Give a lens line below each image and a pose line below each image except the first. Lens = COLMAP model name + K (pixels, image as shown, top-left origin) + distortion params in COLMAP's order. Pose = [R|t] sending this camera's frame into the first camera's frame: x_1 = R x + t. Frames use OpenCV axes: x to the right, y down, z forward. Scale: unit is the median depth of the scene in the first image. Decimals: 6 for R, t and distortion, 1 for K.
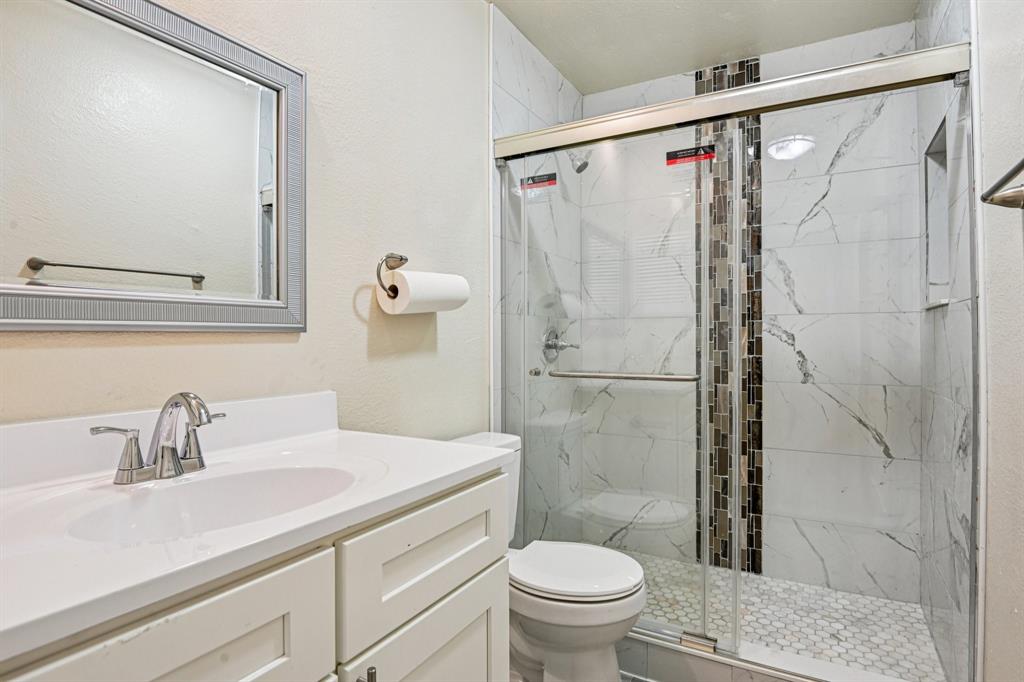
lens RADIAL K [[527.3, 0, 520.5], [0, 527.3, 344.1], [0, 0, 1]] dist [-0.001482, -0.022251]
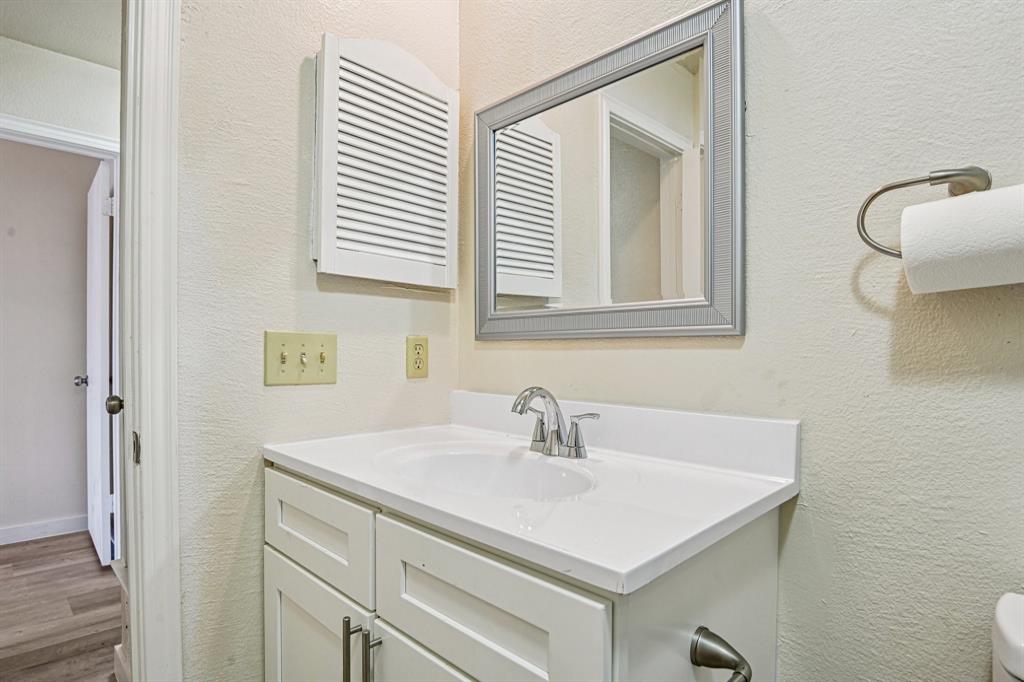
lens RADIAL K [[544.8, 0, 516.2], [0, 544.8, 344.2], [0, 0, 1]] dist [0.001821, -0.024773]
pose [[-0.265260, 0.002194, -0.964175, 0.798295], [-0.004851, 0.999982, 0.003610, -0.019565], [0.964165, 0.005635, -0.265244, 1.664392]]
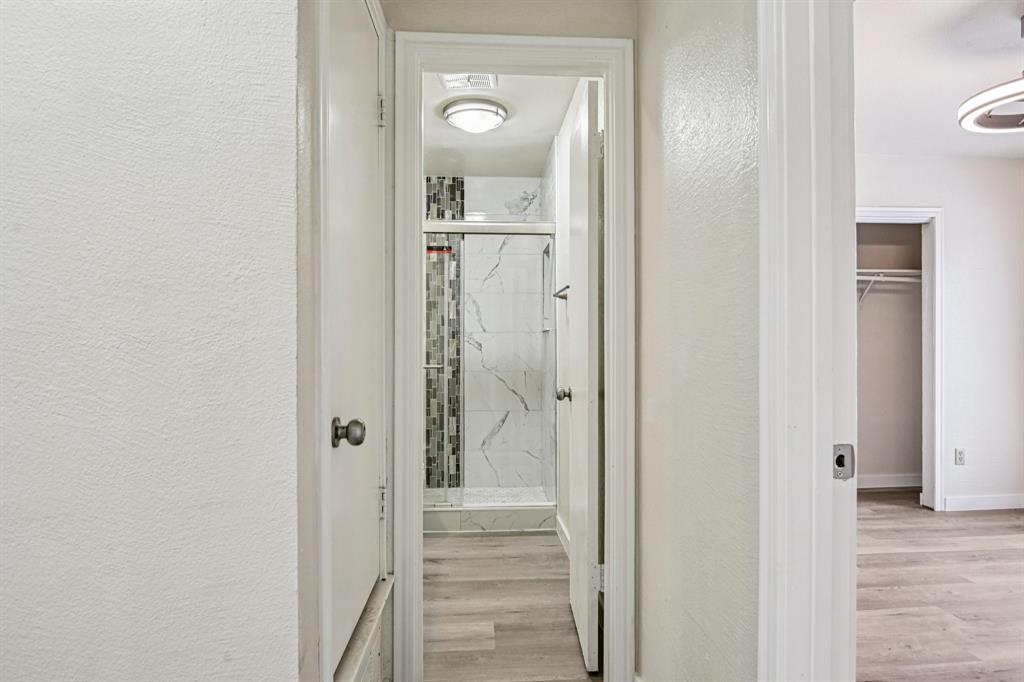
lens RADIAL K [[605.6, 0, 512.0], [0, 605.6, 341.0], [0, 0, 1]] dist [-0.035479, -0.002592]
pose [[0.840598, 0.012453, 0.541517, -0.443467], [-0.002535, 0.999815, -0.019057, 0.009310], [-0.541654, 0.014646, 0.840474, -0.681288]]
